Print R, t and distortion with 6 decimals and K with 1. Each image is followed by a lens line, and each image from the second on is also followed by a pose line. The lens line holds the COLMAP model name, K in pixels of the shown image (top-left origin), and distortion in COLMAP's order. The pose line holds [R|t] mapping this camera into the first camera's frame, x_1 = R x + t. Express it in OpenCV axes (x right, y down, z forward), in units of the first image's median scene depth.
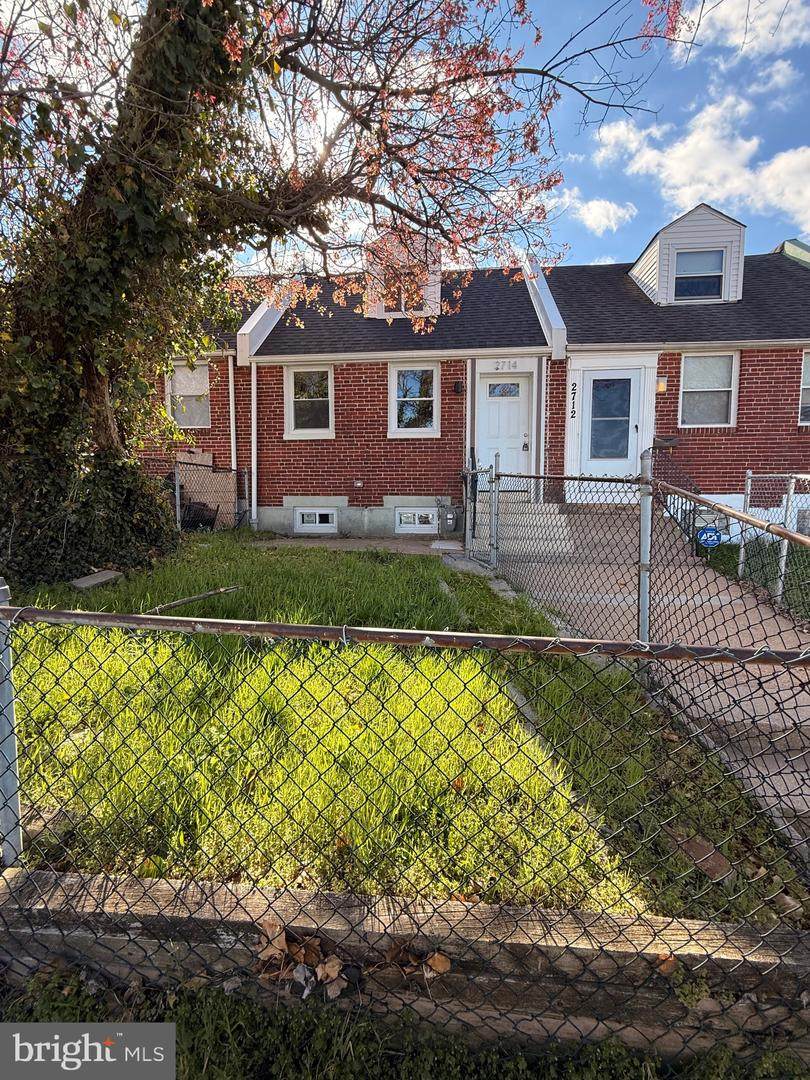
lens RADIAL K [[429.6, 0, 405.0], [0, 429.6, 540.0], [0, 0, 1]] dist [-0.001100, 0.000195]
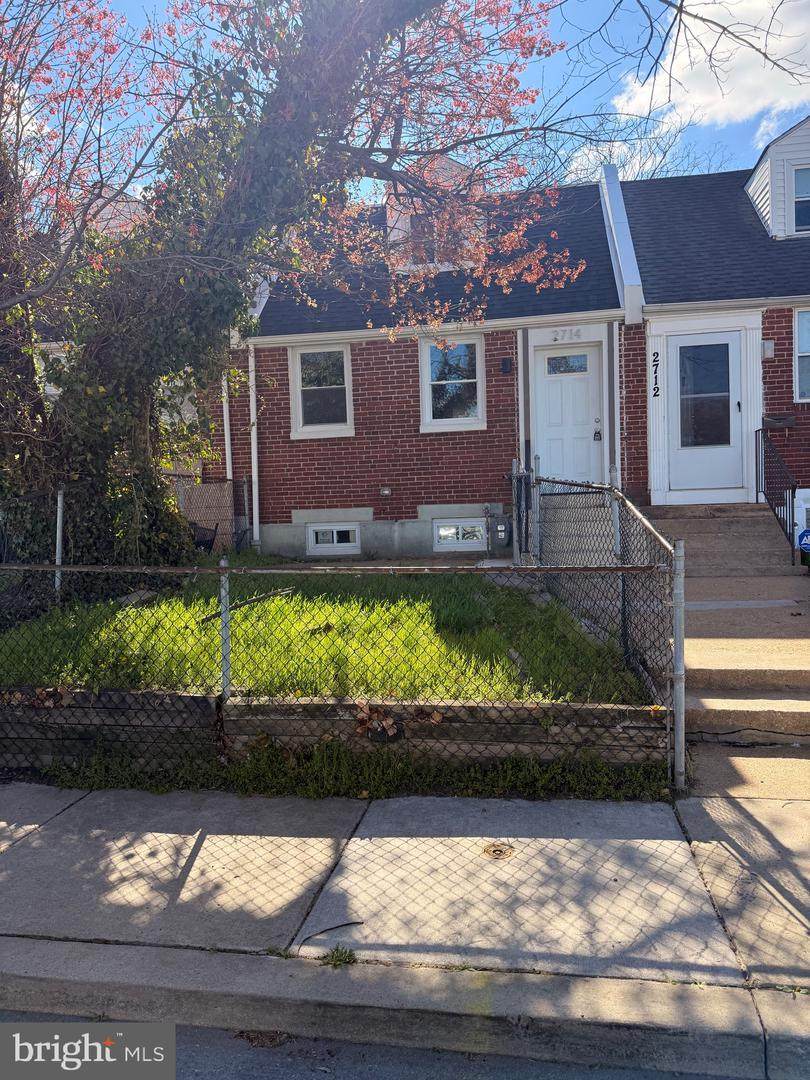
lens RADIAL K [[753.4, 0, 405.0], [0, 753.4, 540.0], [0, 0, 1]] dist [0.093749, -0.000274]
pose [[0.996514, -0.033258, -0.076507, 0.032105], [0.029310, 0.998209, -0.052151, 0.033984], [0.078105, 0.049727, 0.995704, -0.391987]]
